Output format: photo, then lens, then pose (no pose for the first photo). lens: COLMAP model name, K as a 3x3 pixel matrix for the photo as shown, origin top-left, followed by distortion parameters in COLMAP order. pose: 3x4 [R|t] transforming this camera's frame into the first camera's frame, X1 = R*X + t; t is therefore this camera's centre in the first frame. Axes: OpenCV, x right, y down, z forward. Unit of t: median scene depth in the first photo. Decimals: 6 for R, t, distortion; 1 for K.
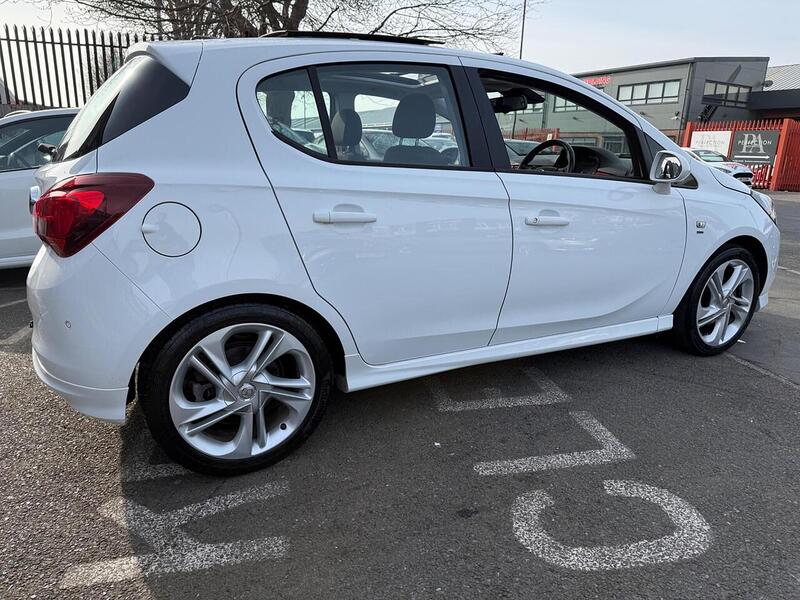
lens RADIAL K [[572.9, 0, 406.1], [0, 572.9, 312.0], [0, 0, 1]] dist [0.039570, -0.046069]
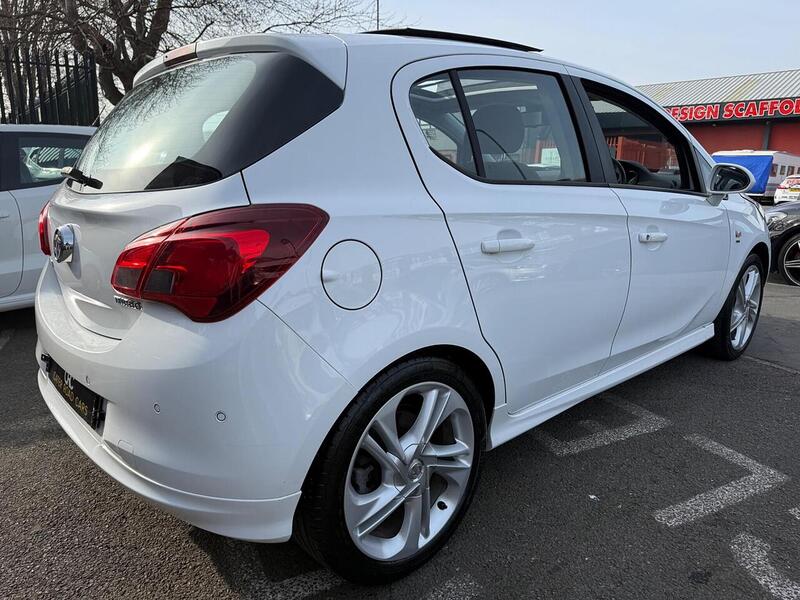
lens RADIAL K [[572.9, 0, 402.9], [0, 572.9, 306.0], [0, 0, 1]] dist [0.039570, -0.046069]
pose [[0.968065, -0.077757, 0.238336, -0.448280], [0.087894, 0.995610, -0.032186, -0.060420], [-0.234786, 0.052107, 0.970649, 0.213936]]
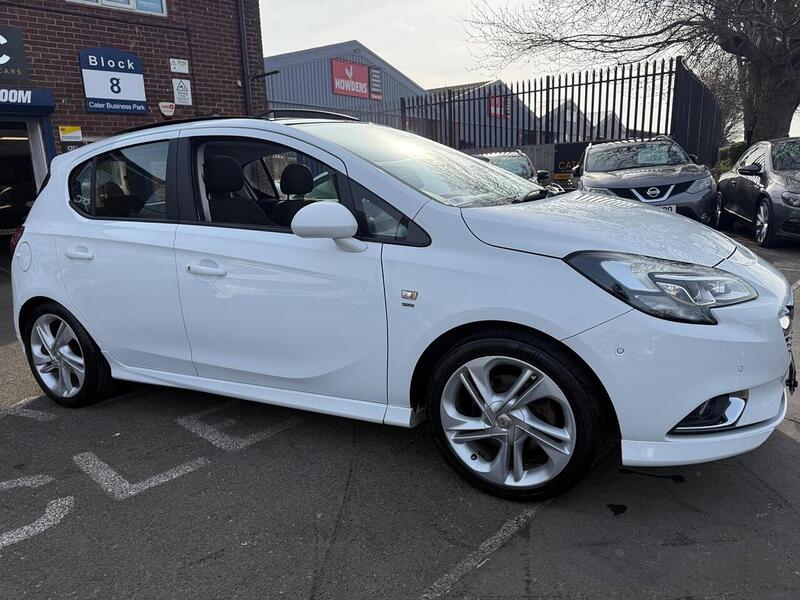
lens RADIAL K [[572.9, 0, 392.0], [0, 572.9, 303.1], [0, 0, 1]] dist [0.039570, -0.046069]
pose [[0.544209, 0.123605, -0.829794, 1.543937], [-0.177964, 0.983586, 0.029799, -0.221757], [0.819857, 0.131456, 0.557273, 0.811705]]
